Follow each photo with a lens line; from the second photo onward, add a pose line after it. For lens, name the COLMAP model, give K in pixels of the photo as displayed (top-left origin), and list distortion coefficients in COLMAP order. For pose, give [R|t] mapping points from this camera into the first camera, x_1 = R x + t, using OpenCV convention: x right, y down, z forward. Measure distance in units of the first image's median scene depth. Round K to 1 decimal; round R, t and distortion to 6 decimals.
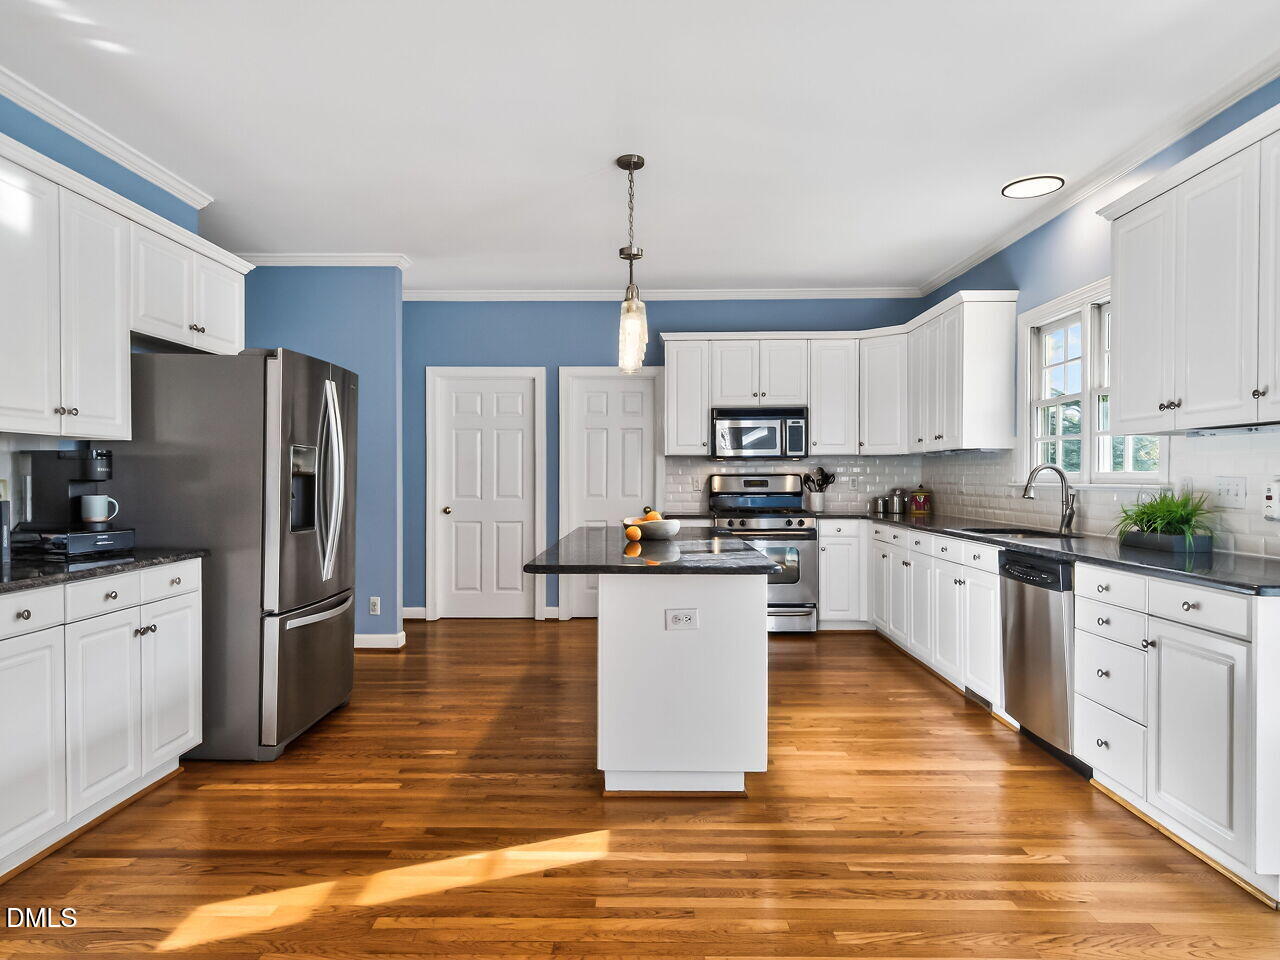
lens RADIAL K [[801.0, 0, 636.2], [0, 801.0, 473.6], [0, 0, 1]] dist [0.002941, -0.007037]
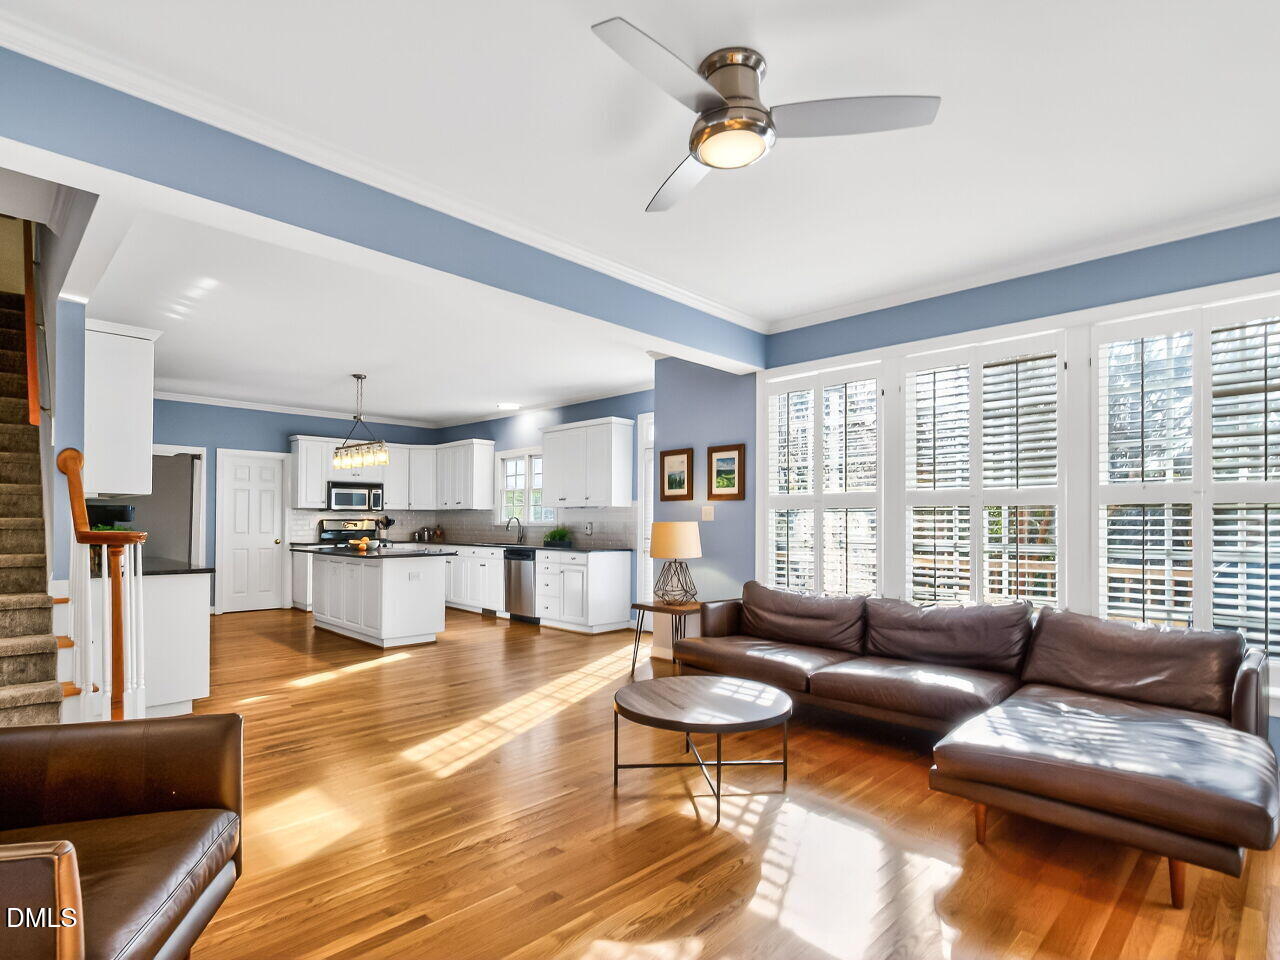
lens RADIAL K [[673.1, 0, 632.4], [0, 673.1, 523.1], [0, 0, 1]] dist [0.003918, -0.001035]
pose [[0.701848, 0.000287, 0.712327, -0.680799], [-0.006391, 0.999962, 0.005894, -0.005543], [-0.712298, -0.008689, 0.701823, -0.699756]]
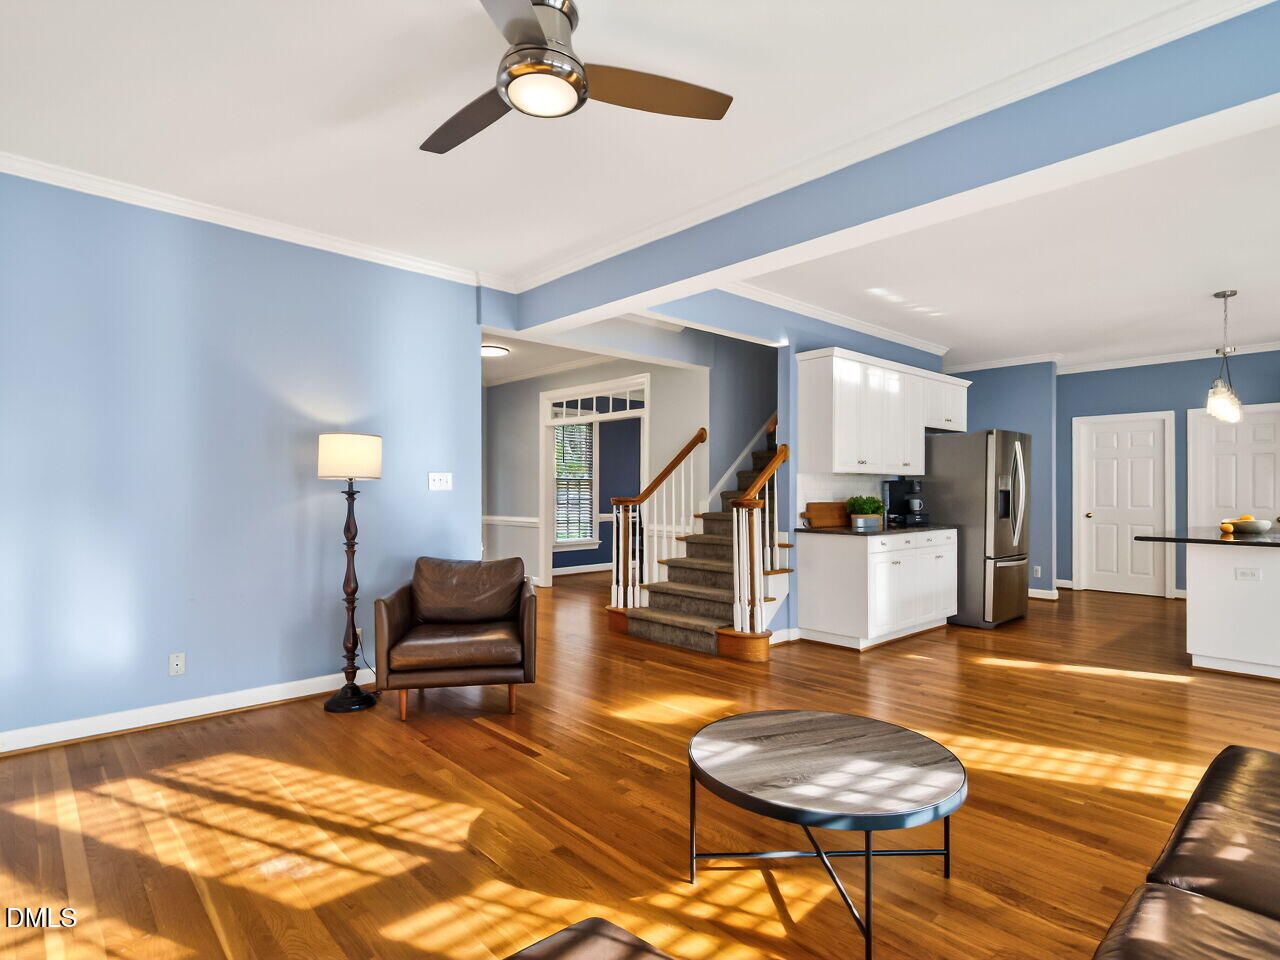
lens RADIAL K [[673.1, 0, 645.4], [0, 673.1, 489.6], [0, 0, 1]] dist [0.003918, -0.001035]
pose [[0.686241, -0.001691, -0.727372, 0.152470], [0.000547, 0.999998, -0.001809, 0.000967], [0.727374, 0.000844, 0.686241, -0.642008]]
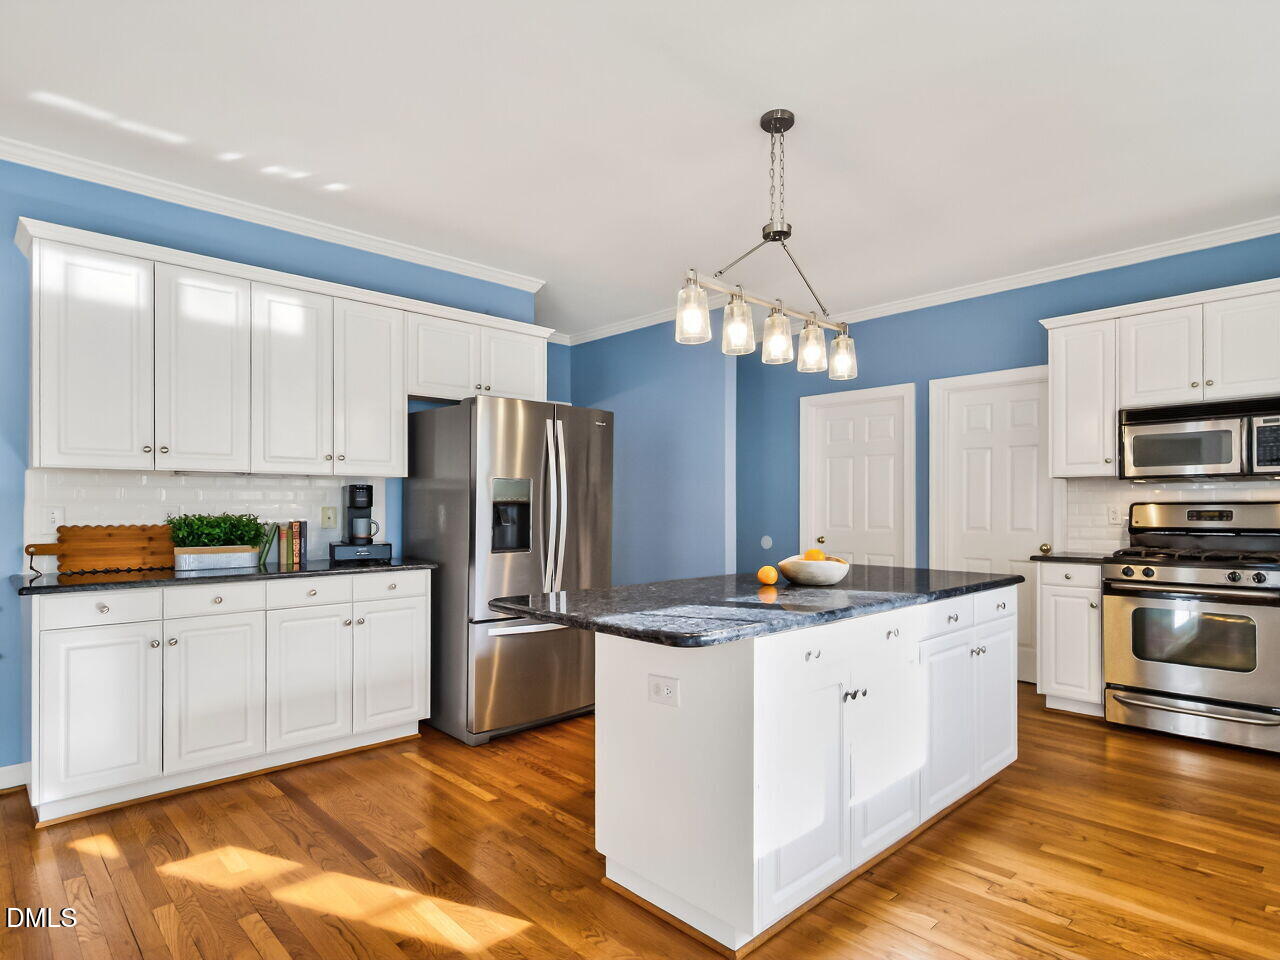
lens RADIAL K [[710.7, 0, 634.2], [0, 710.7, 491.4], [0, 0, 1]] dist [0.016583, -0.003645]
pose [[0.697722, -0.016506, -0.716179, 0.353570], [0.002181, 0.999779, -0.020917, 0.005271], [0.716366, 0.013032, 0.697603, 0.332892]]
